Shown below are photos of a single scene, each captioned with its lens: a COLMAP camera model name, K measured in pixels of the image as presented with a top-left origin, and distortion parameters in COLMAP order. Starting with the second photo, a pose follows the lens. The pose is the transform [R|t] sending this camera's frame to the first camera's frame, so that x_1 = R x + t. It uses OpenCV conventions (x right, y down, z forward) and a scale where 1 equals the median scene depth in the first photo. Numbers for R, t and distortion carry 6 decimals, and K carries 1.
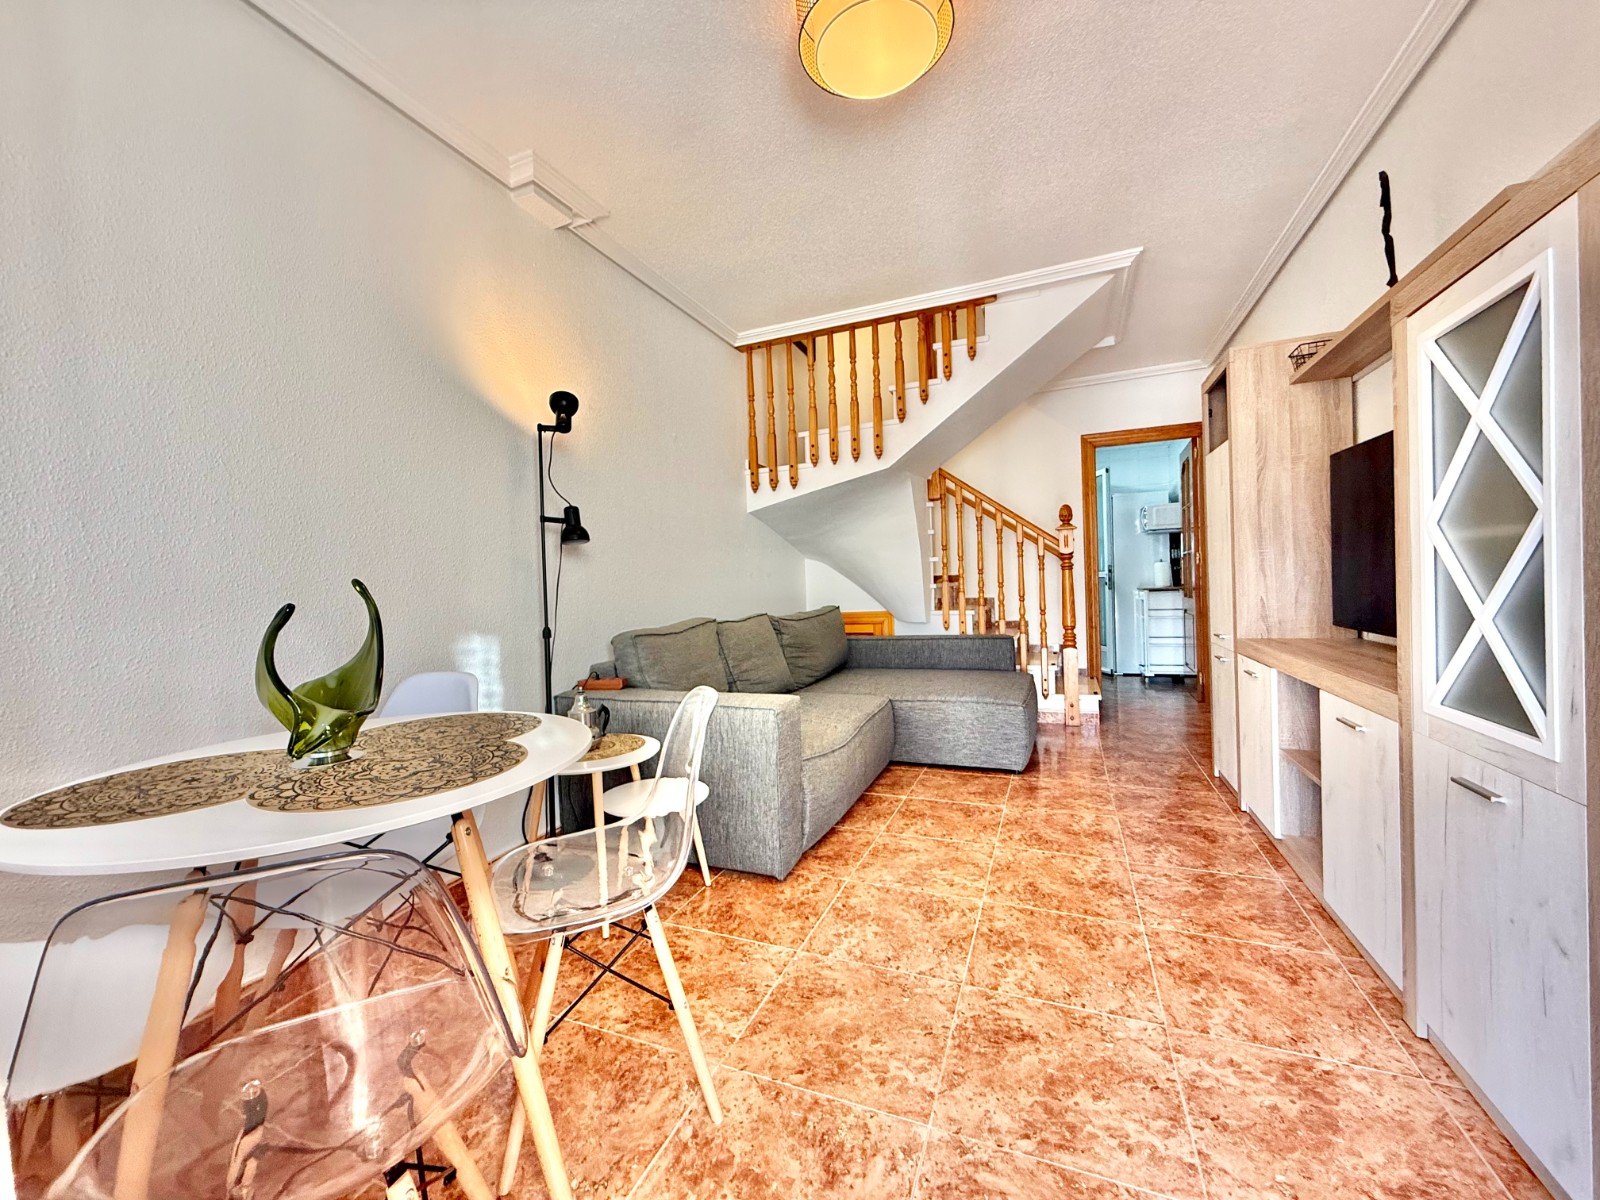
lens RADIAL K [[636.9, 0, 792.4], [0, 636.9, 598.6], [0, 0, 1]] dist [0.000718, 0.000298]
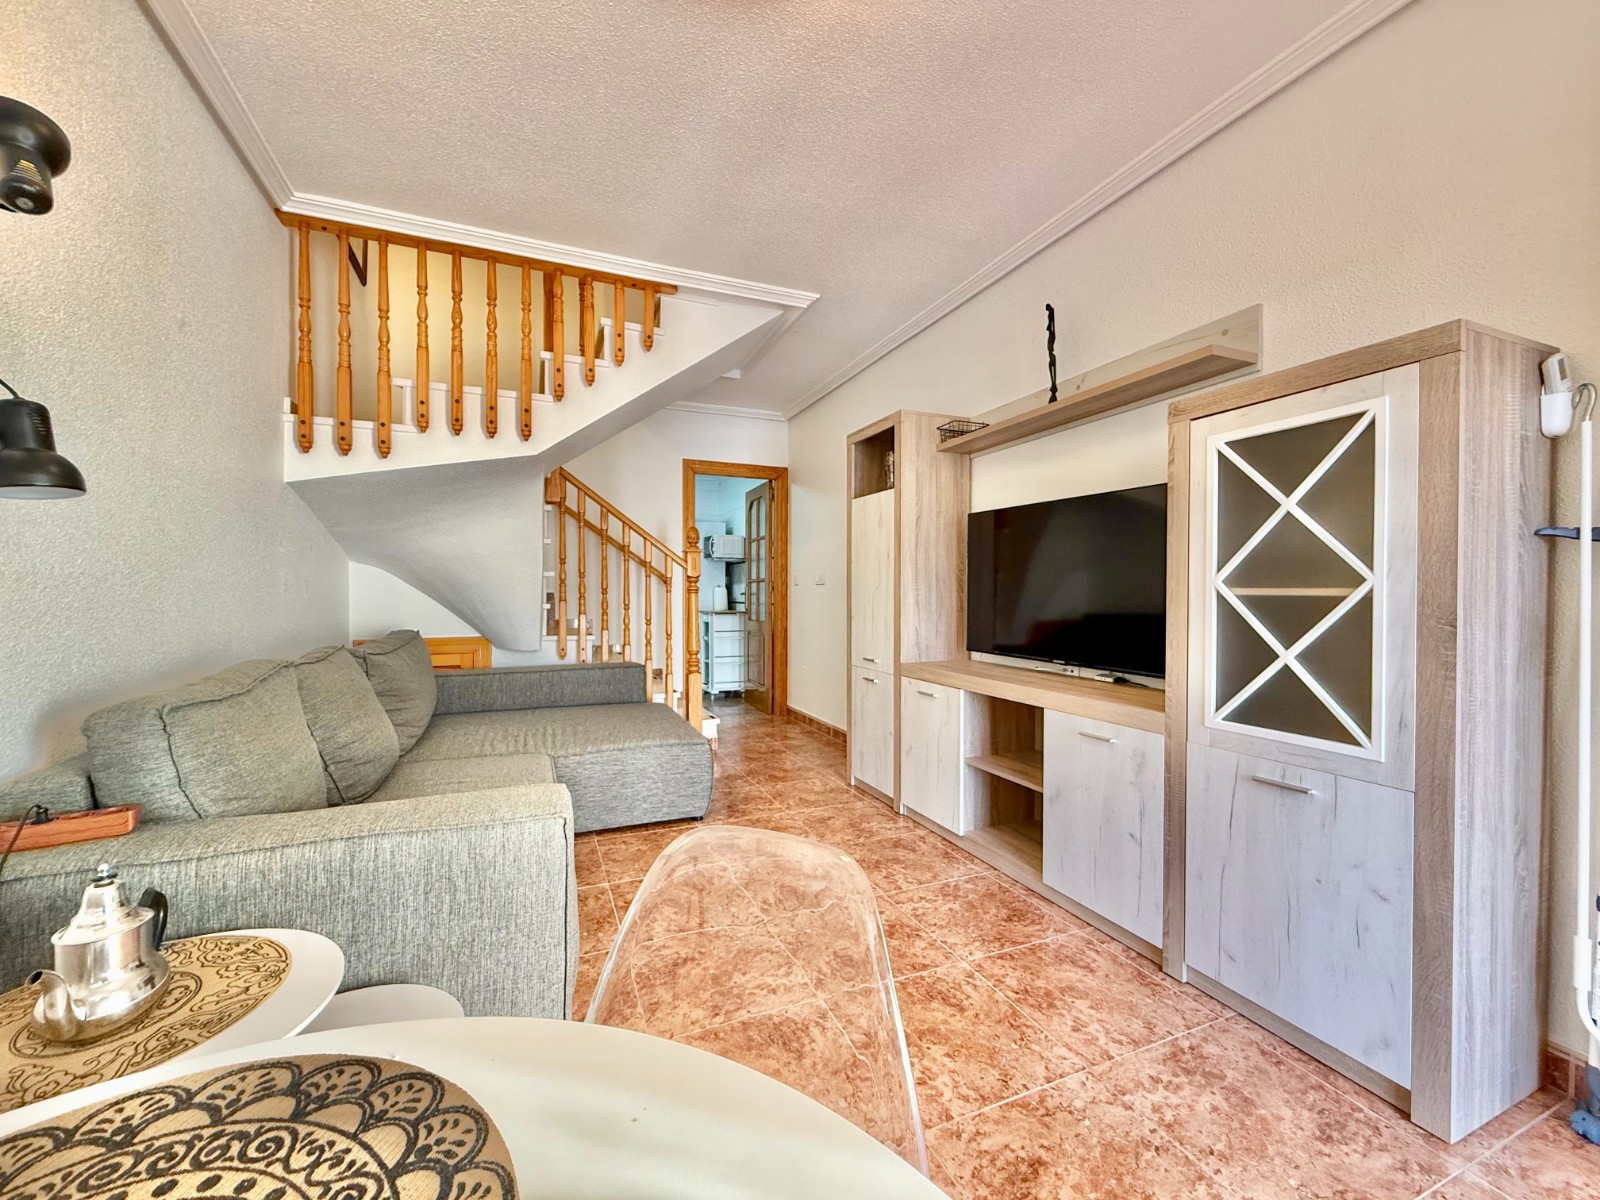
lens RADIAL K [[636.9, 0, 792.4], [0, 636.9, 598.6], [0, 0, 1]] dist [0.000718, 0.000298]
pose [[0.701976, 0.031895, 0.711486, -0.194123], [-0.013815, 0.999419, -0.031173, -0.010816], [-0.712067, 0.012053, 0.702008, 0.256299]]
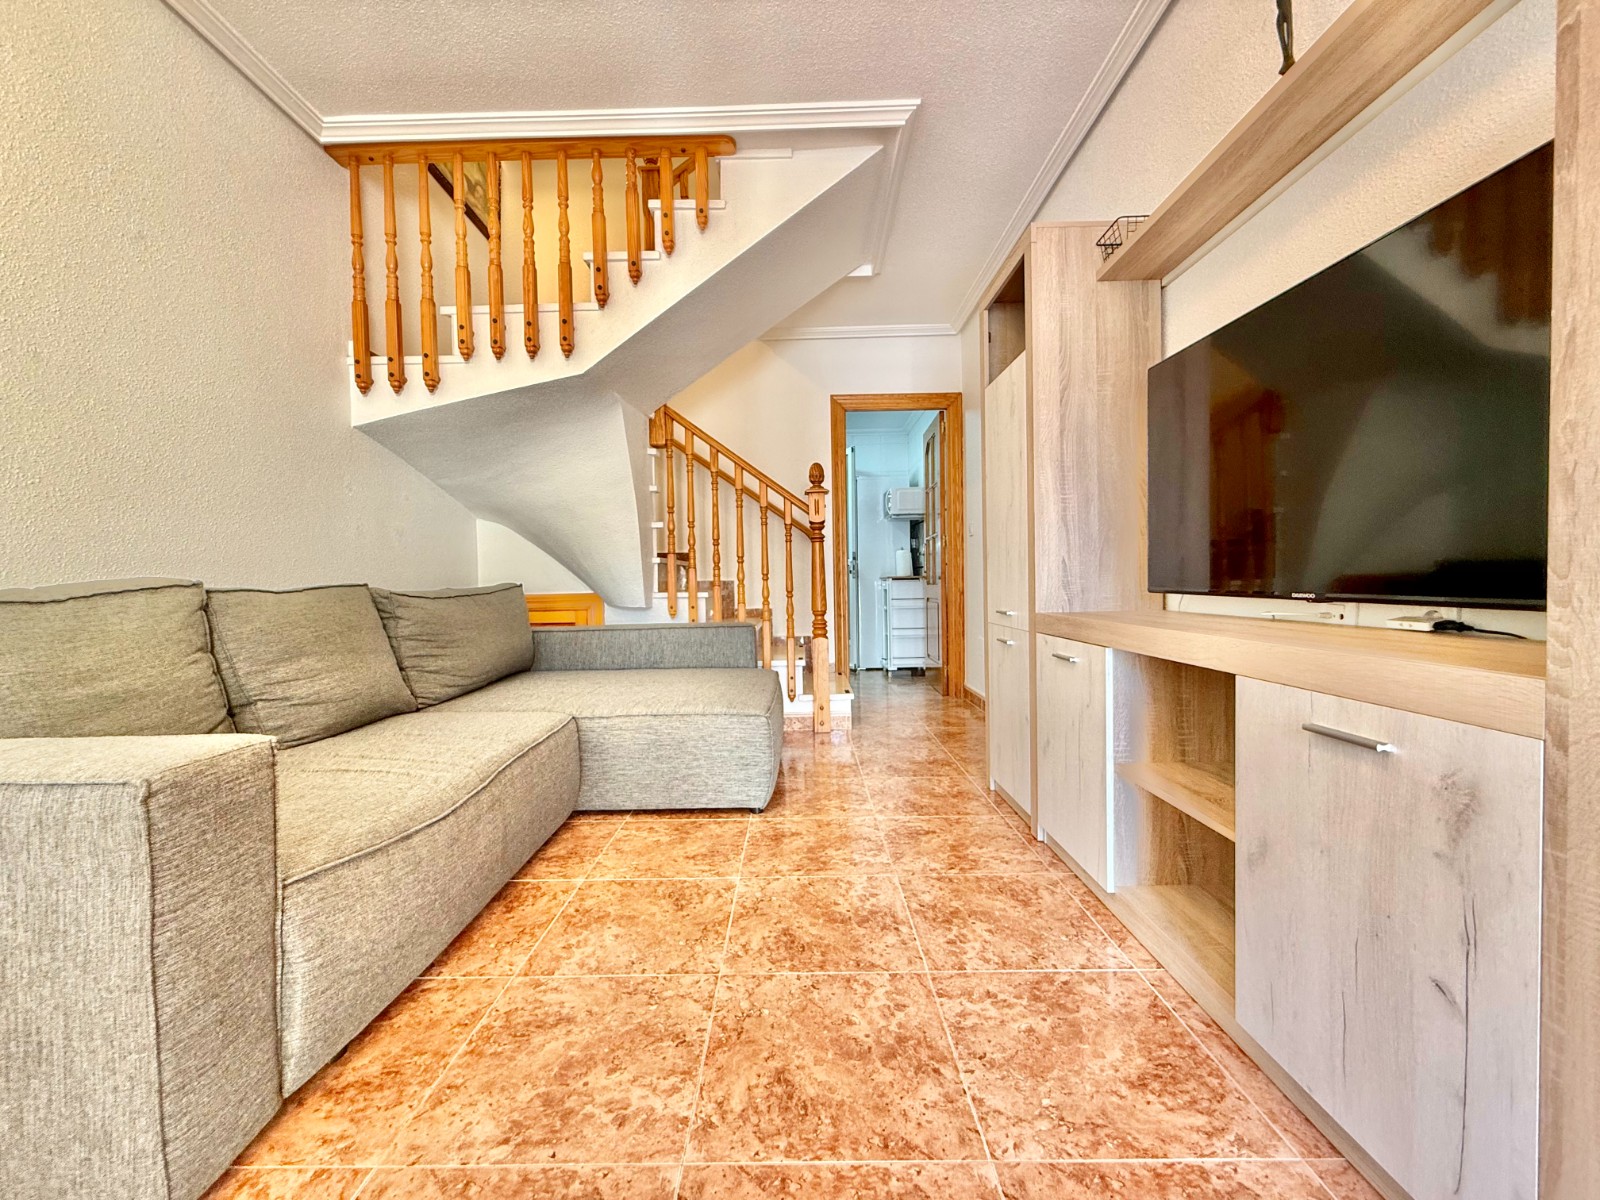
lens RADIAL K [[636.9, 0, 792.4], [0, 636.9, 598.6], [0, 0, 1]] dist [0.000718, 0.000298]
pose [[0.924887, 0.010289, 0.380103, 0.112191], [-0.008299, 0.999942, -0.006873, 0.040834], [-0.380152, 0.003202, 0.924919, 0.315987]]
